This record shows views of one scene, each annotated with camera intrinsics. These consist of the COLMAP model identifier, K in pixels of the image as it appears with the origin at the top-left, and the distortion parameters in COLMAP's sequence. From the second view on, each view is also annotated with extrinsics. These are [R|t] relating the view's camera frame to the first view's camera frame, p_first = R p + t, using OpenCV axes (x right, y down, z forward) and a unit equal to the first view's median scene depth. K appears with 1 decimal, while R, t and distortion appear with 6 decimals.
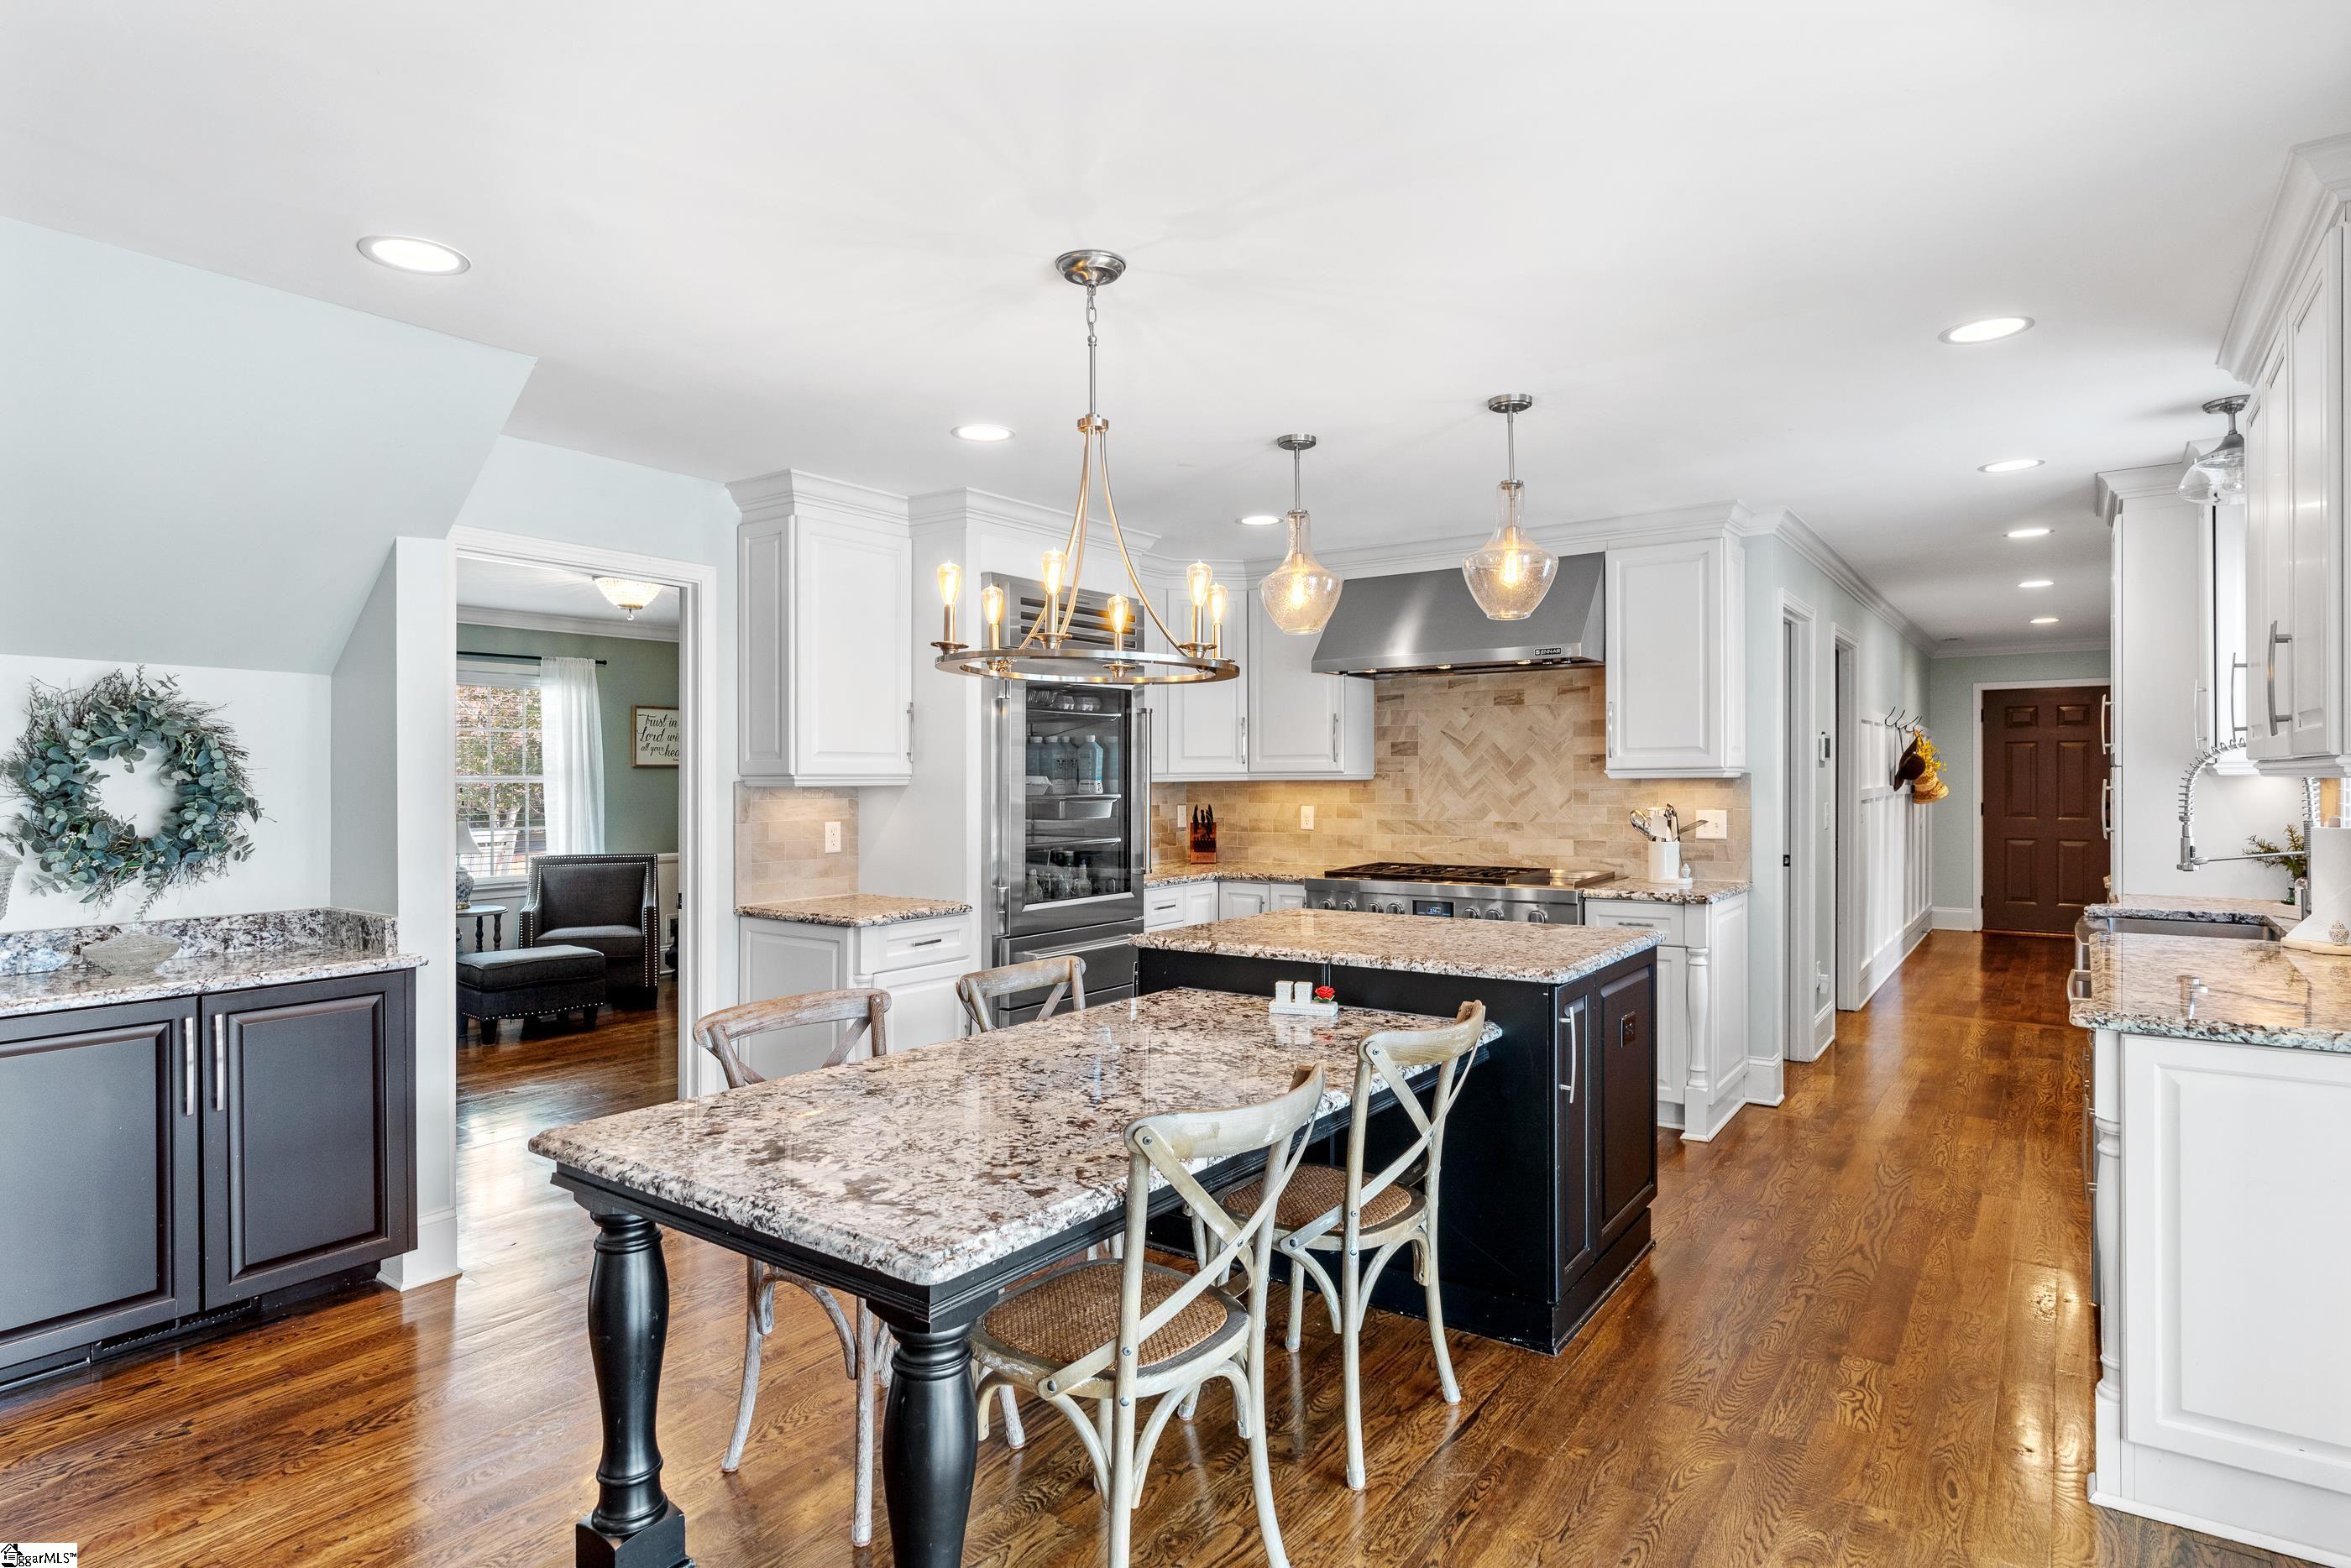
lens RADIAL K [[1238.8, 0, 1177.3], [0, 1238.8, 784.3], [0, 0, 1]] dist [0.001232, 0.002839]
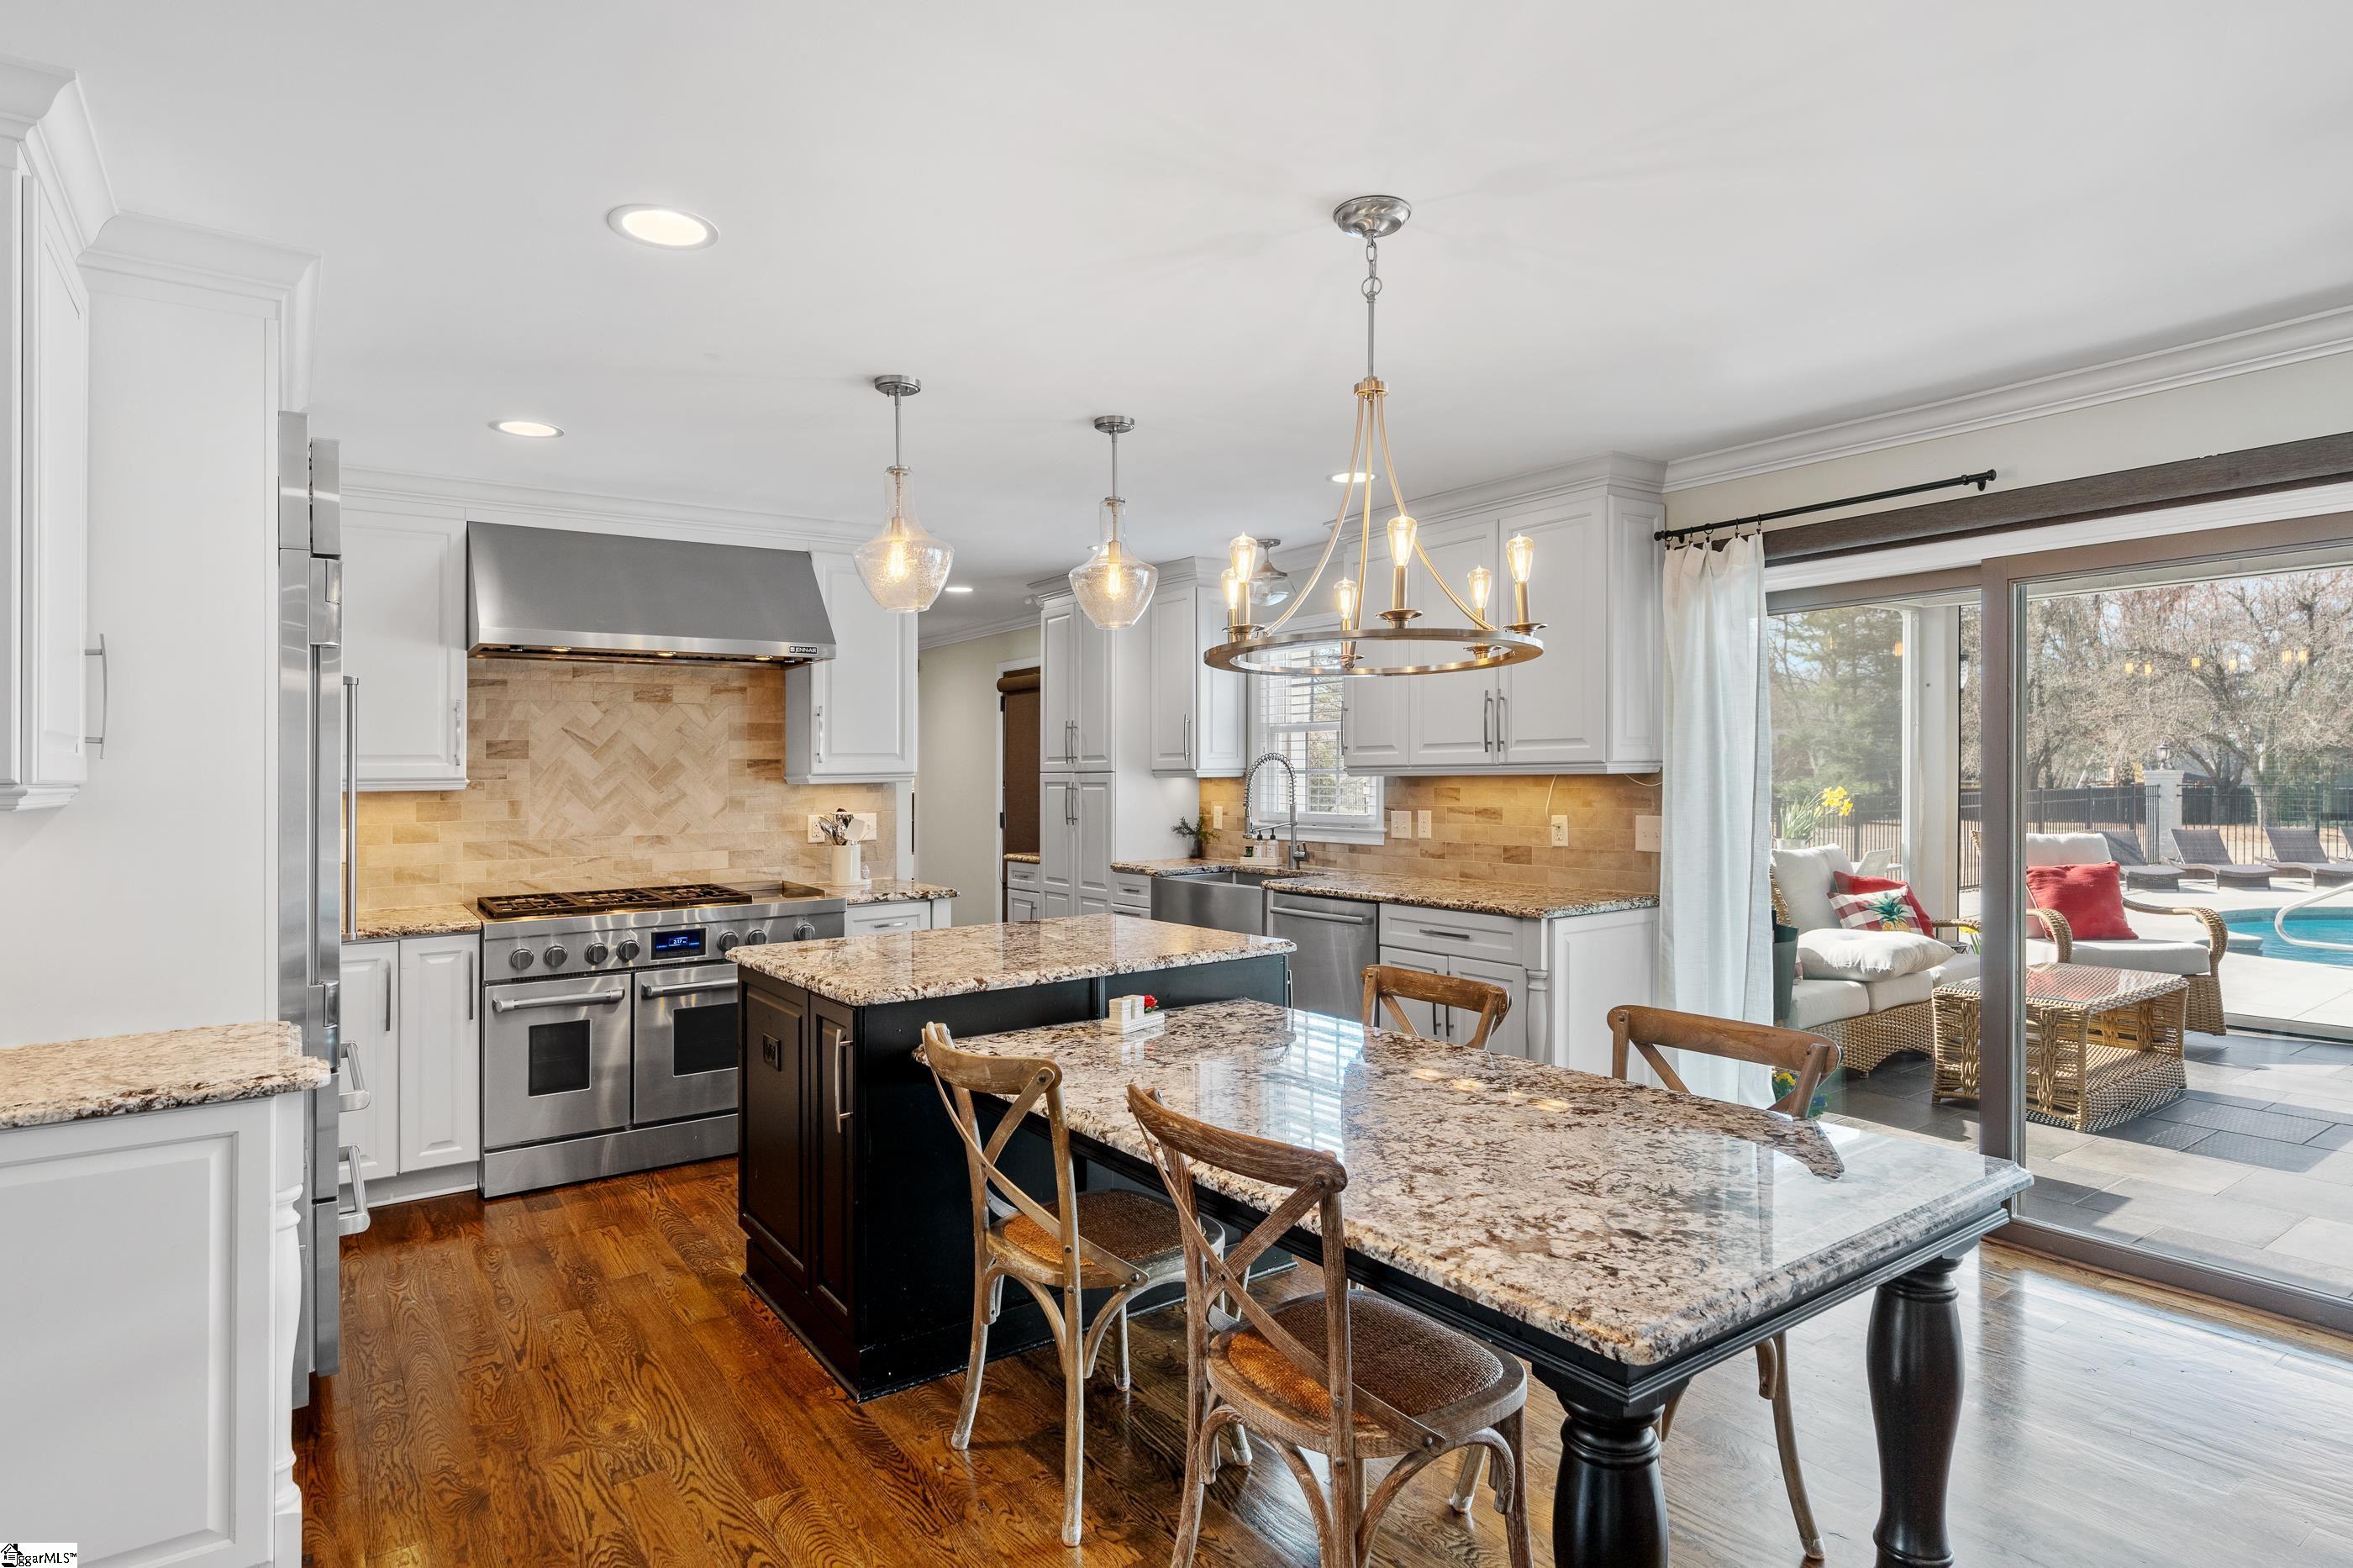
lens RADIAL K [[1240.0, 0, 1150.8], [0, 1240.0, 805.5], [0, 0, 1]] dist [0.001232, 0.002839]
pose [[0.337546, -0.022792, 0.941033, -0.439949], [0.016035, 0.999701, 0.018461, -0.001278], [-0.941173, 0.008858, 0.337810, 0.376049]]
